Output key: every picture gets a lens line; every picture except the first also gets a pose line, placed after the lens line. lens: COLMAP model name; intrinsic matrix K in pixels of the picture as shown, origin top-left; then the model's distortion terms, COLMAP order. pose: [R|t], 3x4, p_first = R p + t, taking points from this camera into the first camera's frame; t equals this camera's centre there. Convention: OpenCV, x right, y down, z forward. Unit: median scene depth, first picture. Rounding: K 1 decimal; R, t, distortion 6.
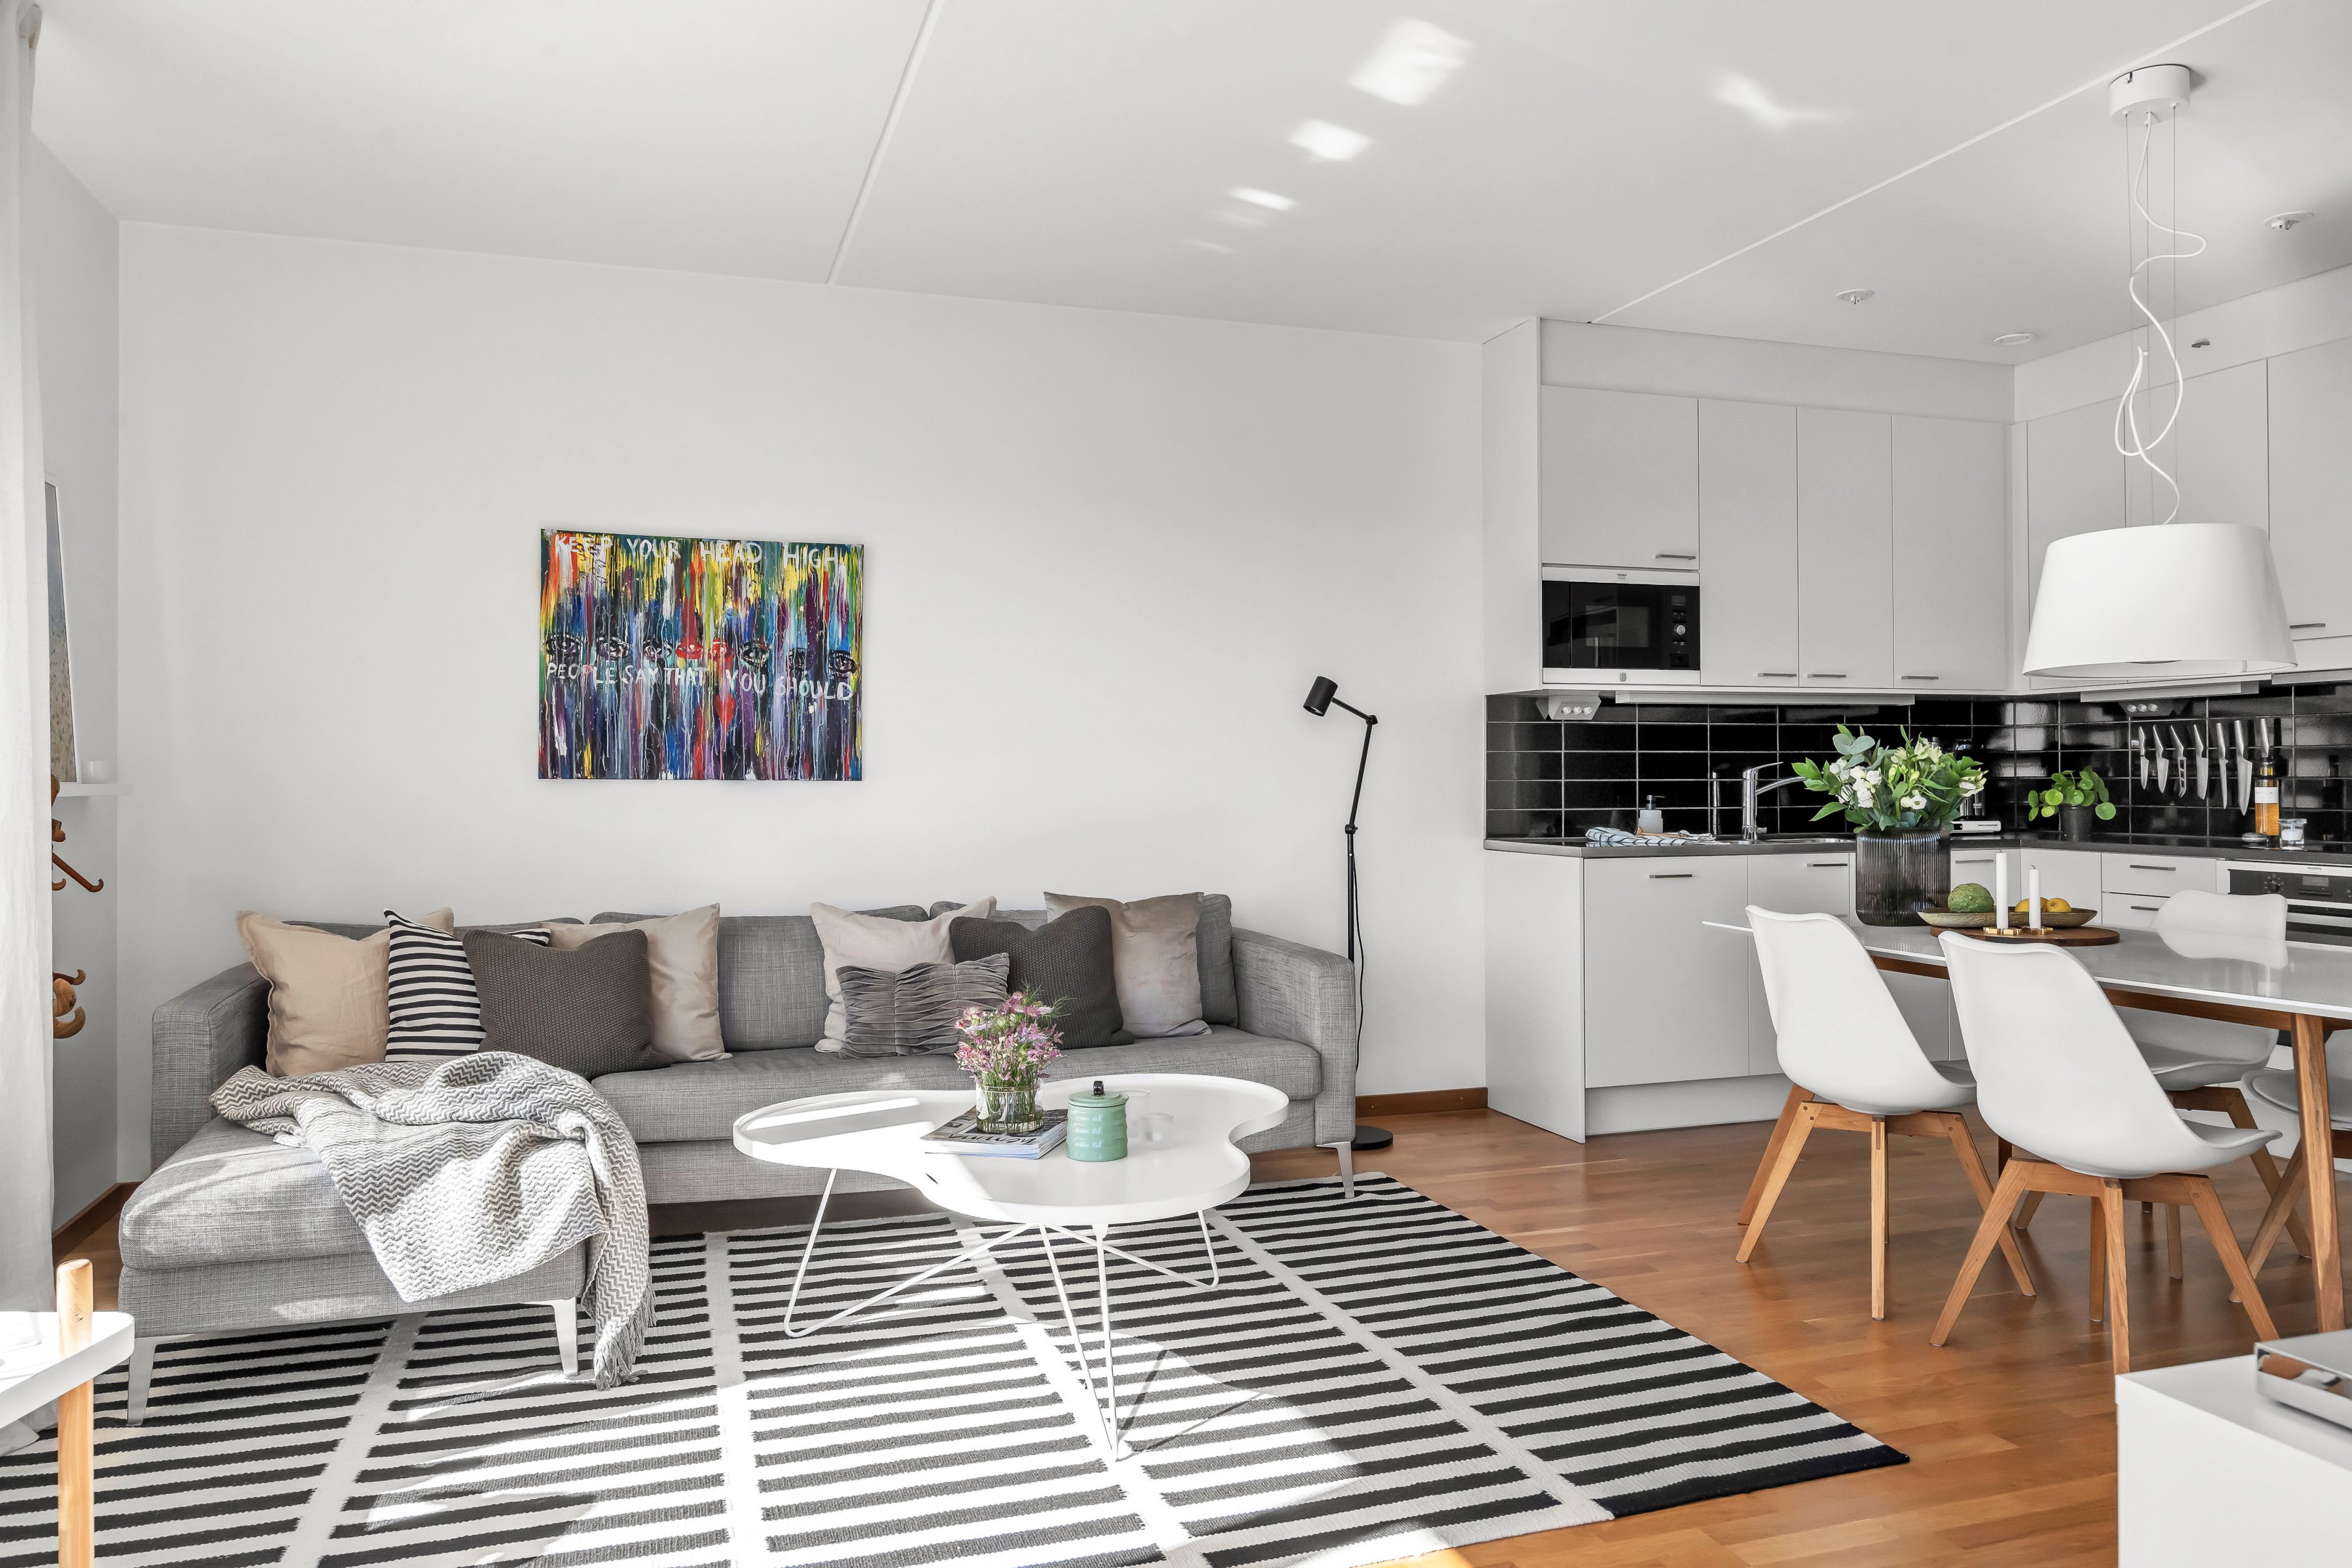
lens RADIAL K [[1613.5, 0, 1180.2], [0, 1613.5, 766.9], [0, 0, 1]] dist [-0.020336, 0.009262]
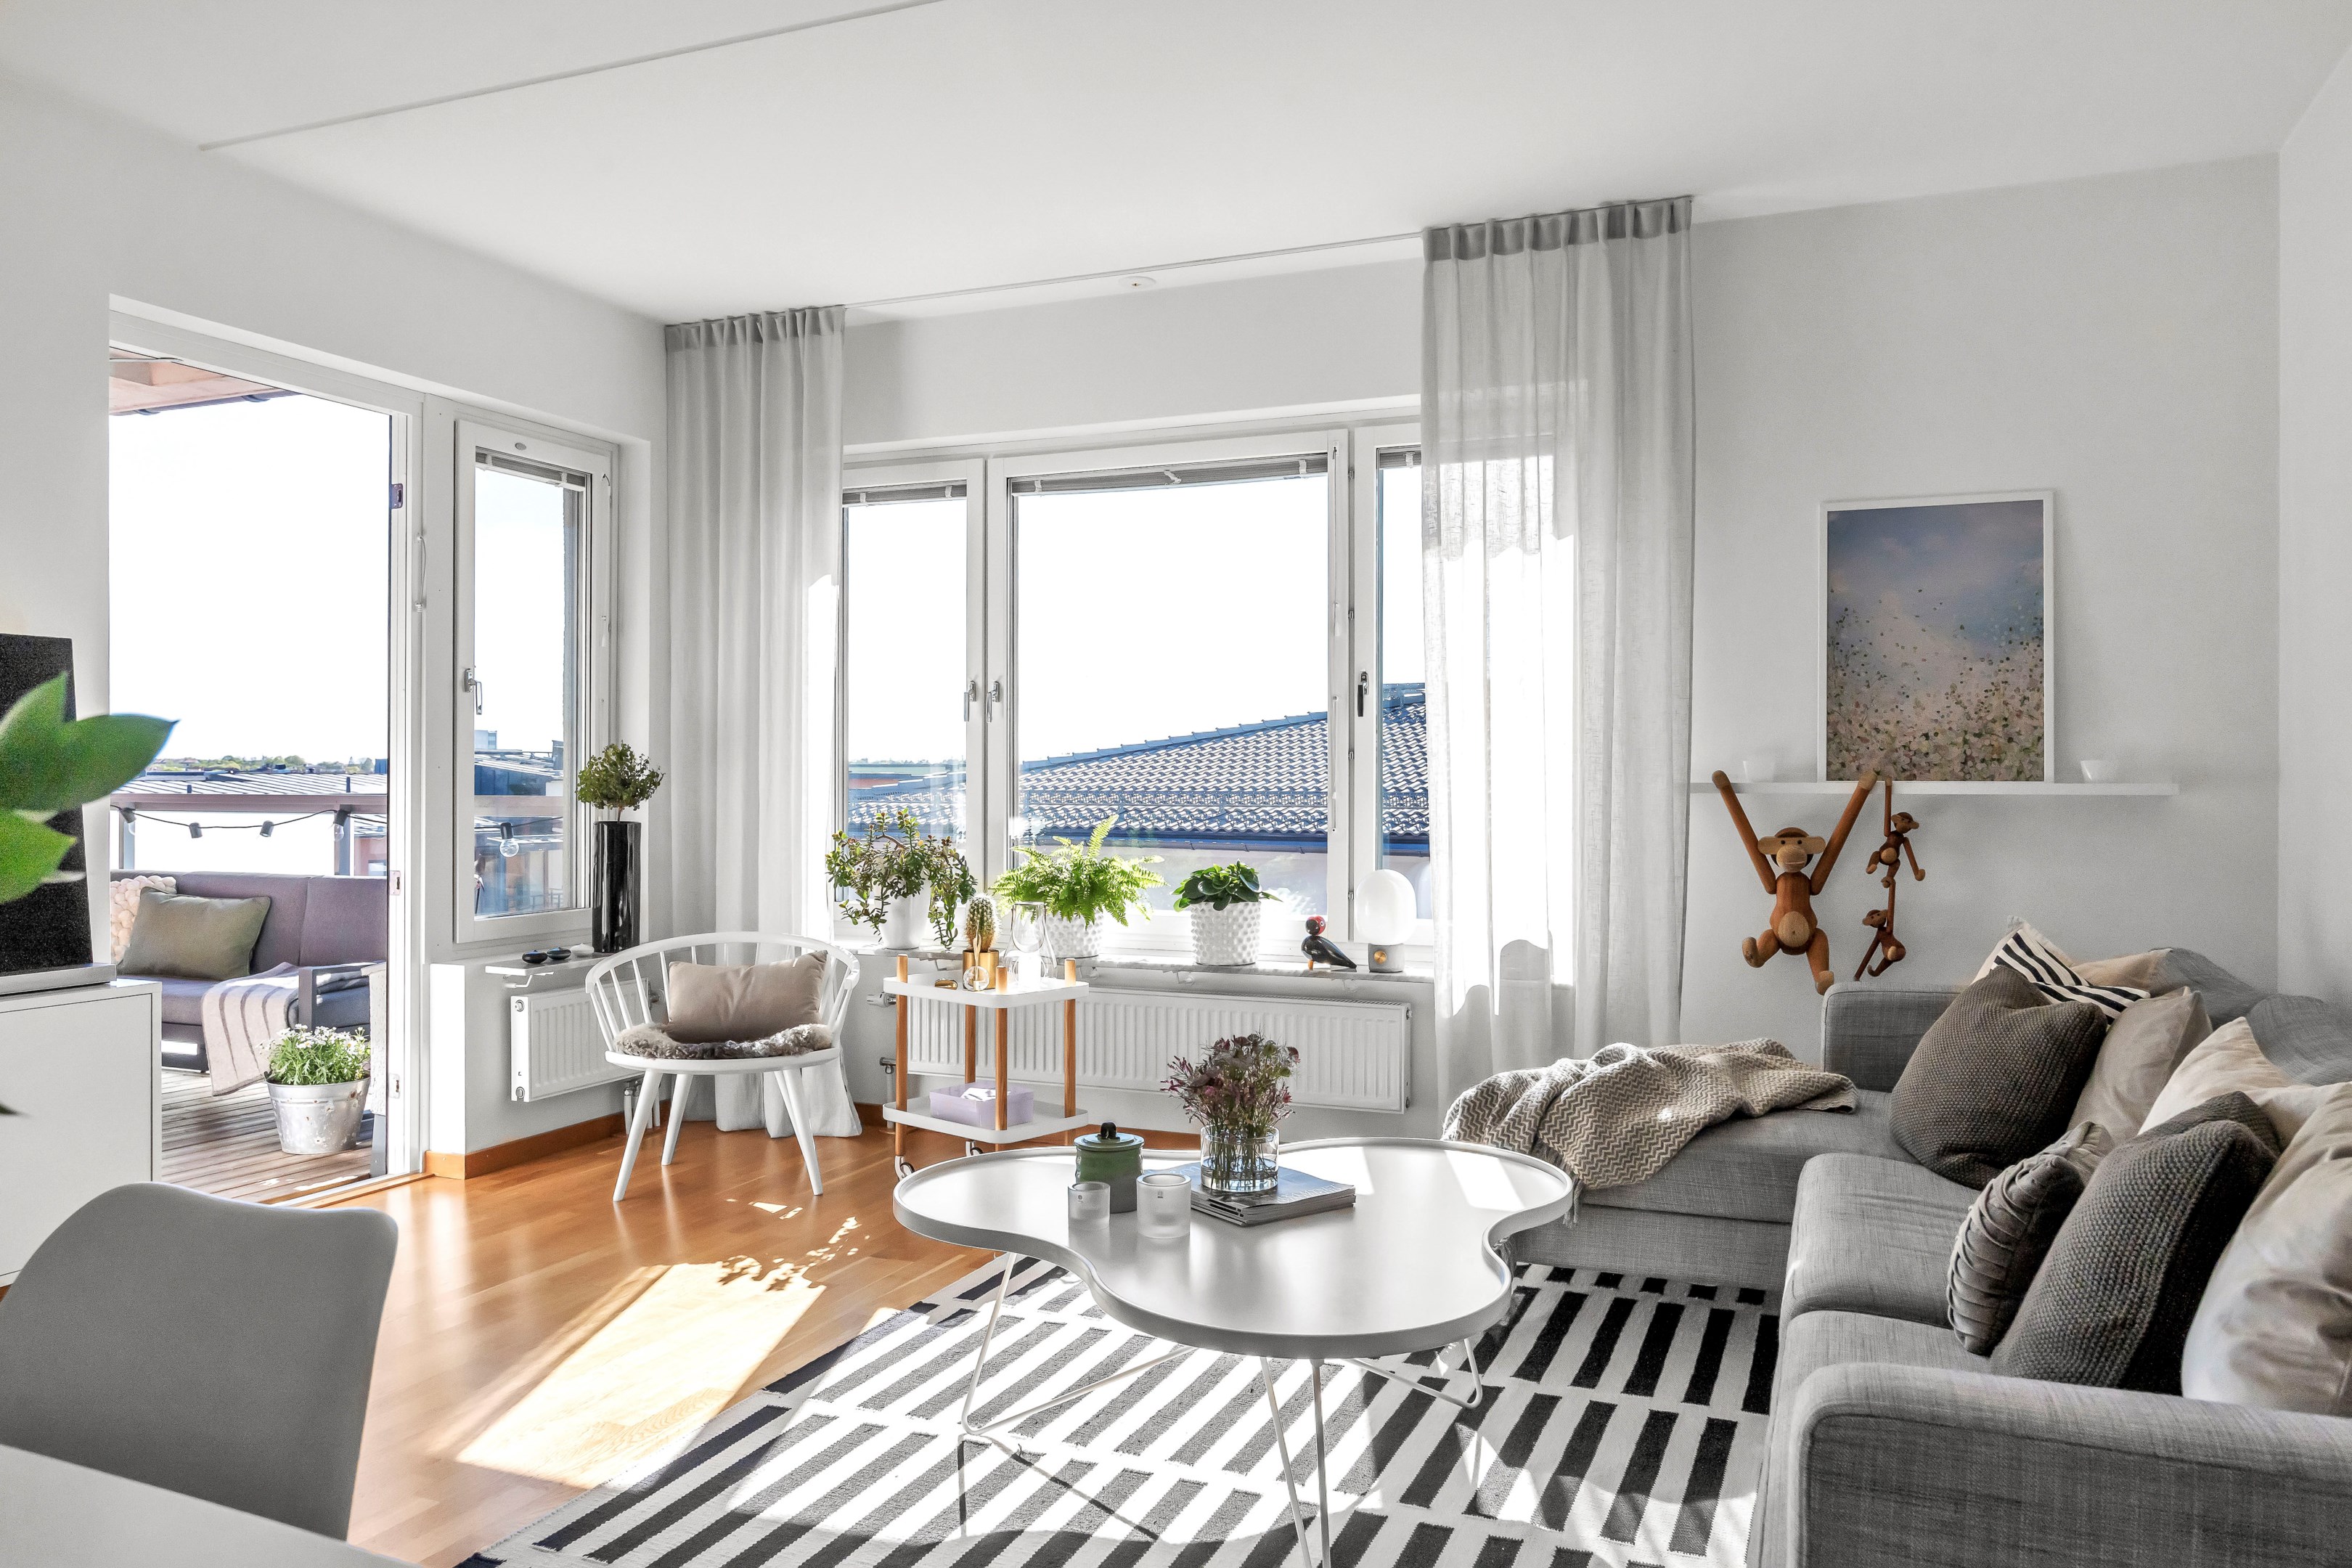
lens RADIAL K [[1613.5, 0, 1141.4], [0, 1613.5, 758.2], [0, 0, 1]] dist [-0.020336, 0.009262]
pose [[-0.669513, -0.008238, -0.742755, 0.381448], [0.003005, 0.999900, -0.013798, 0.005556], [0.742794, -0.011470, -0.669422, 1.030831]]
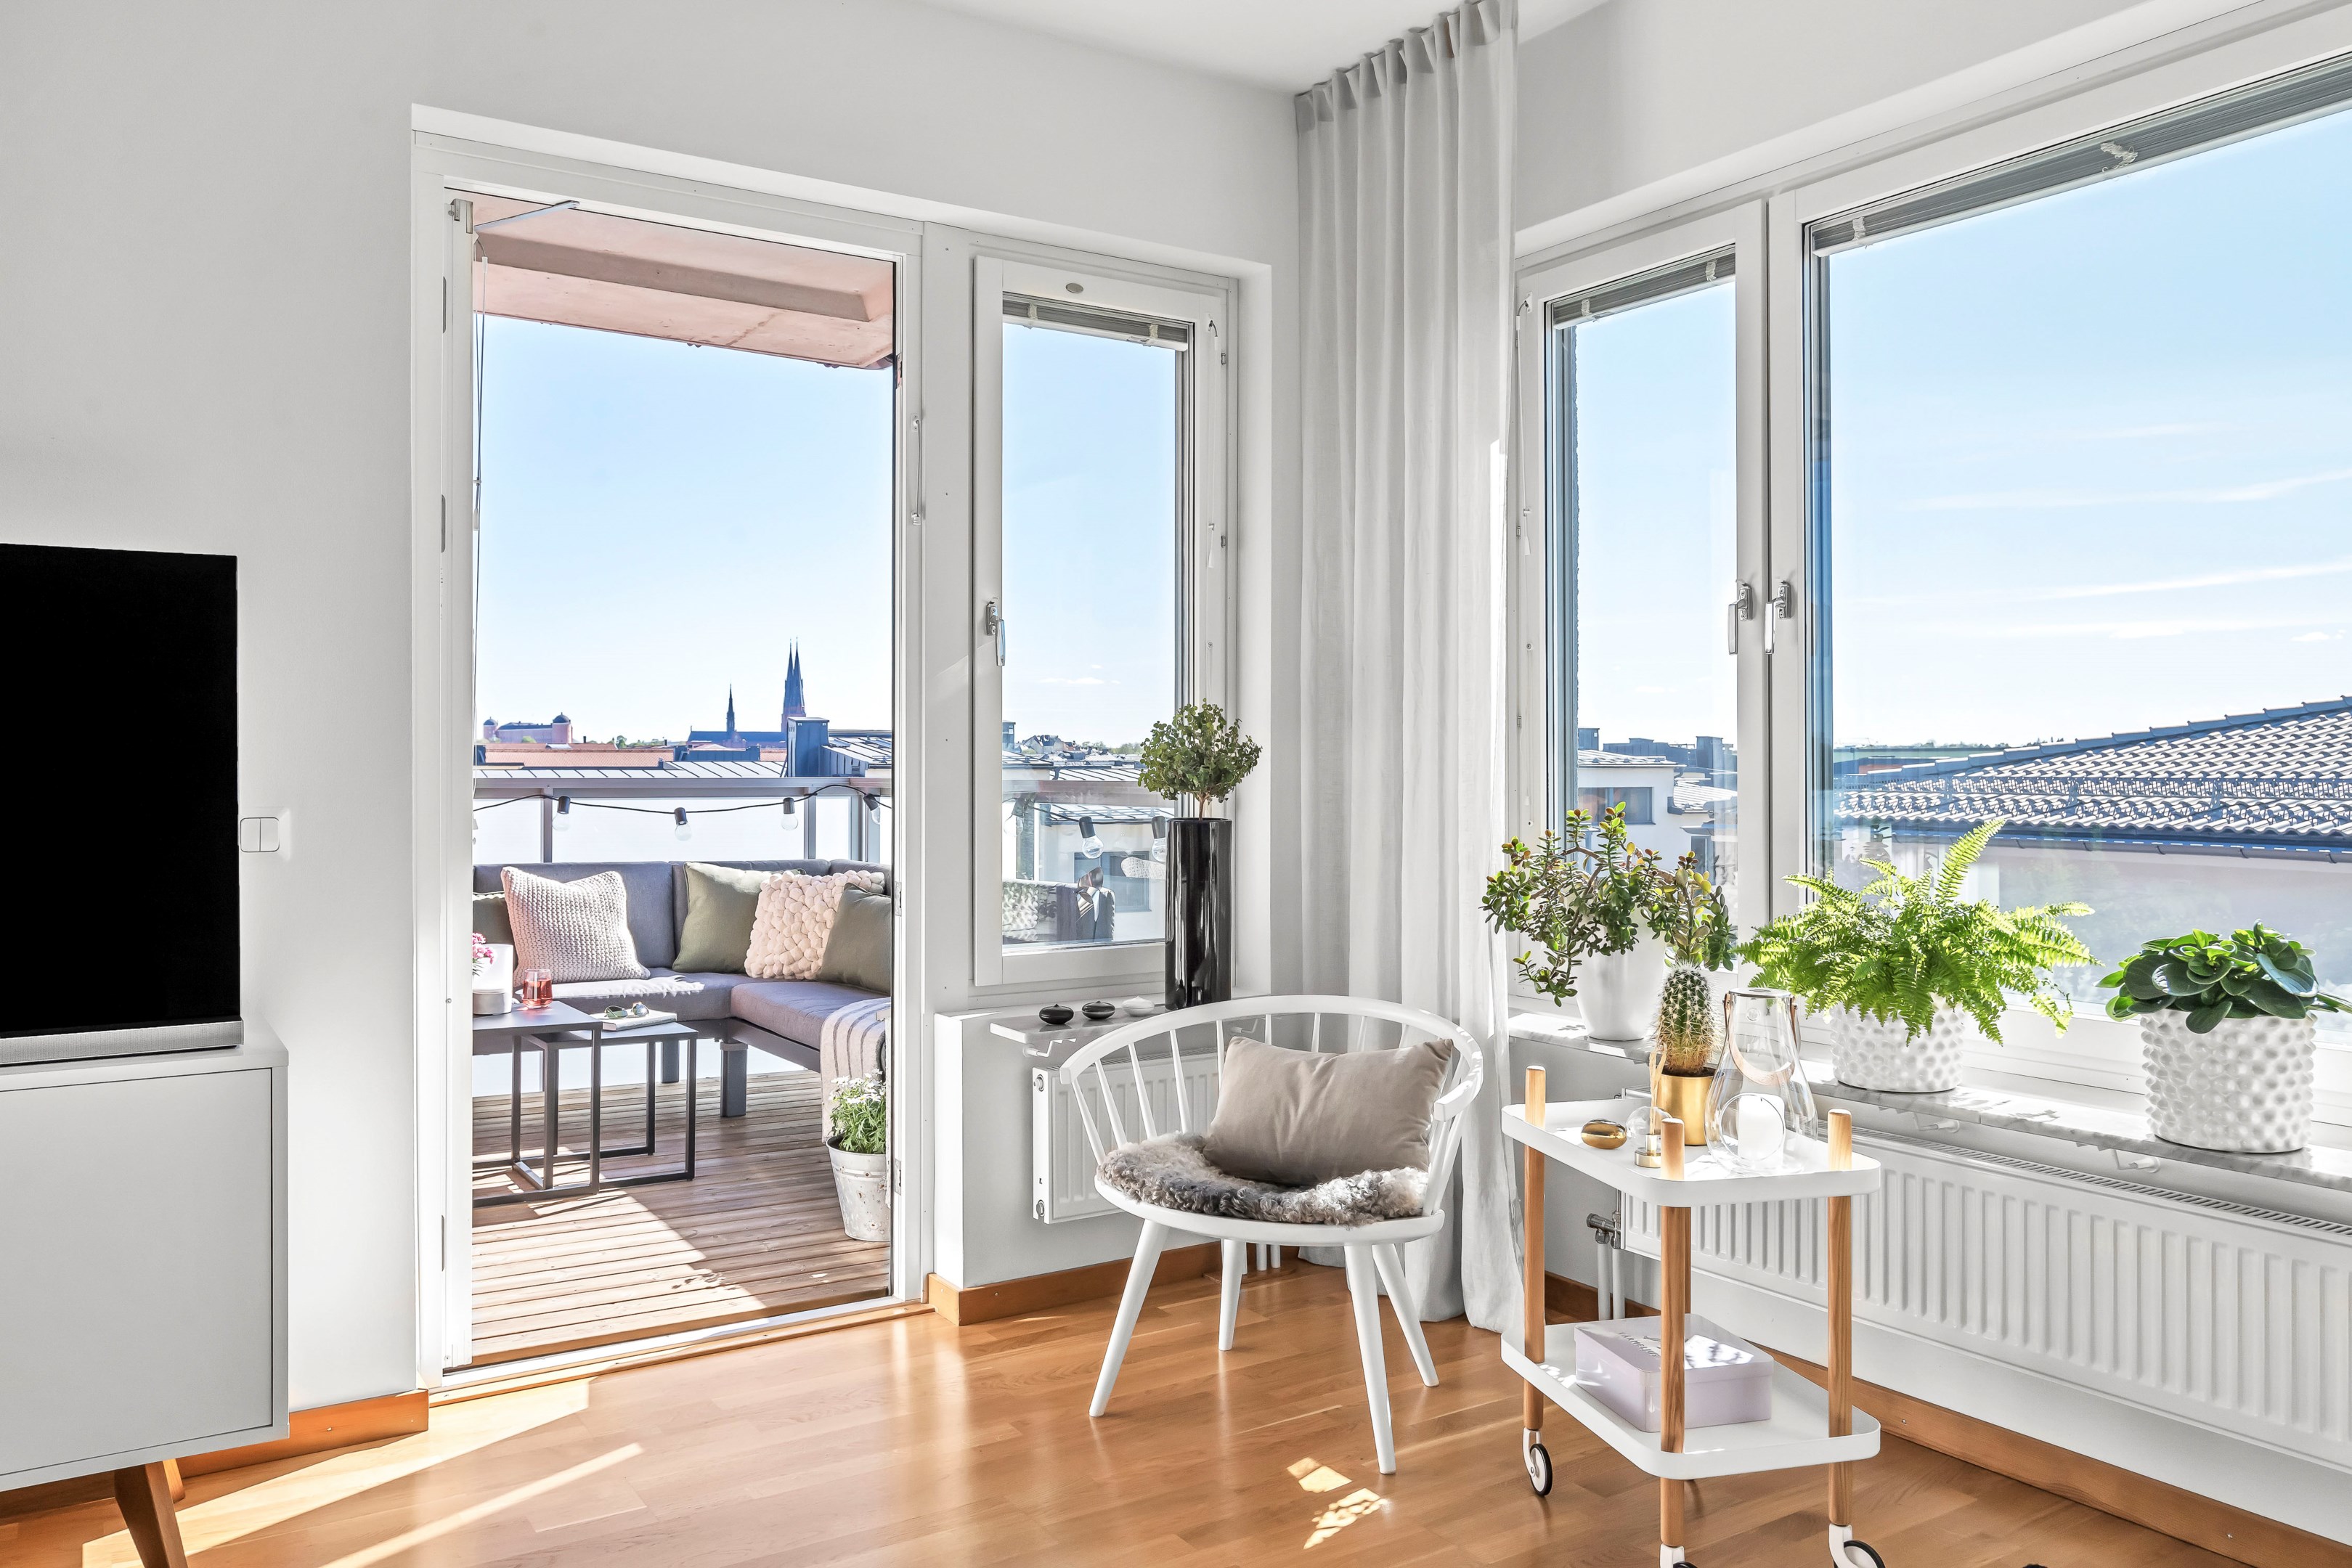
lens RADIAL K [[1691.8, 0, 1194.2], [0, 1691.8, 753.8], [0, 0, 1]] dist [-0.016842, 0.008616]
pose [[-0.966929, 0.002241, -0.255037, 0.007503], [0.005073, 0.999933, -0.010447, 0.010545], [0.254996, -0.011395, -0.966875, 0.788945]]
